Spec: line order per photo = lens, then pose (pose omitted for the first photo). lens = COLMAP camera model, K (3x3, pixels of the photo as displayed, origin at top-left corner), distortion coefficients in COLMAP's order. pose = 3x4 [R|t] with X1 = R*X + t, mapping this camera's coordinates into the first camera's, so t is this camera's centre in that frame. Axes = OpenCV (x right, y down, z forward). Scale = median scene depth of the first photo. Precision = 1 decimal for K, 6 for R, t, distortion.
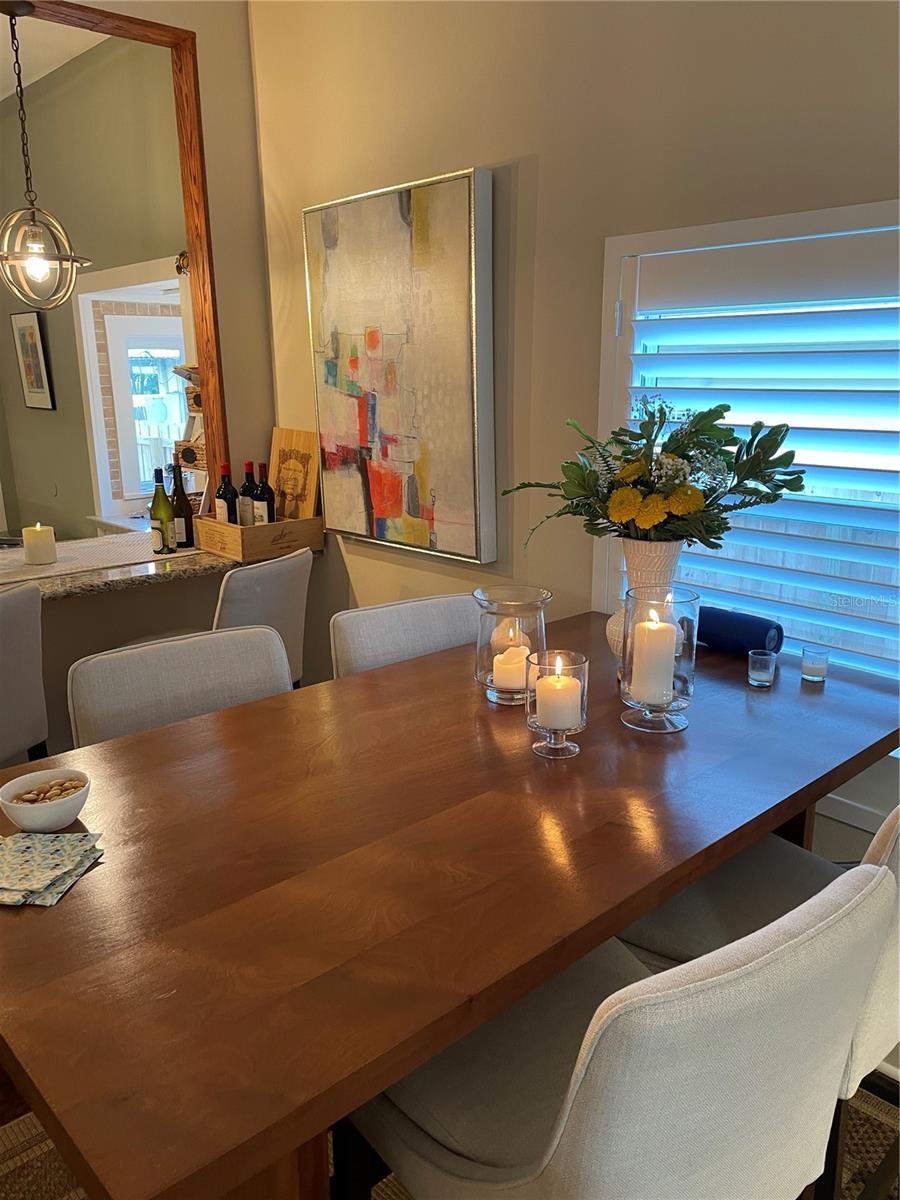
lens RADIAL K [[912.6, 0, 450.0], [0, 912.6, 600.0], [0, 0, 1]] dist [0.041231, -0.042416]
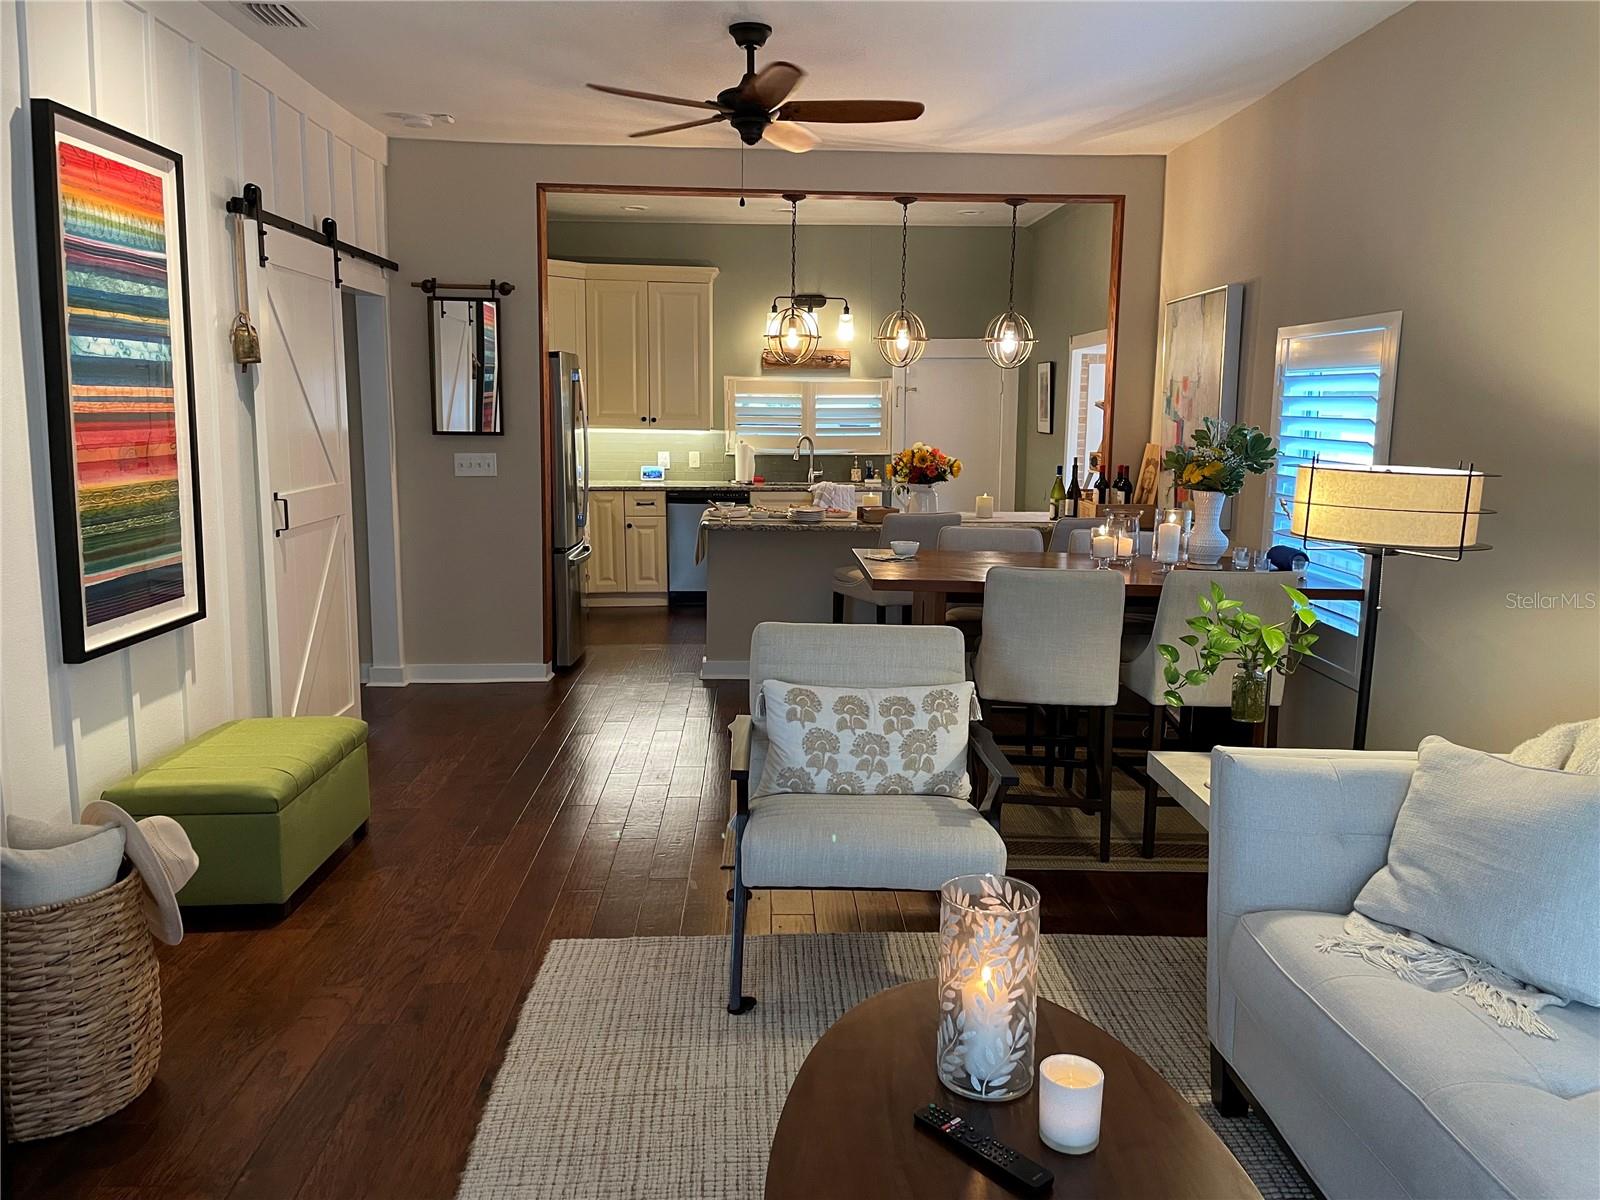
lens RADIAL K [[1216.8, 0, 800.0], [0, 1216.8, 600.0], [0, 0, 1]] dist [0.041231, -0.042416]
pose [[0.752896, 0.119698, -0.647163, 0.714293], [-0.178206, 0.983666, -0.025385, 0.211849], [0.633554, 0.134441, 0.761929, -0.823378]]
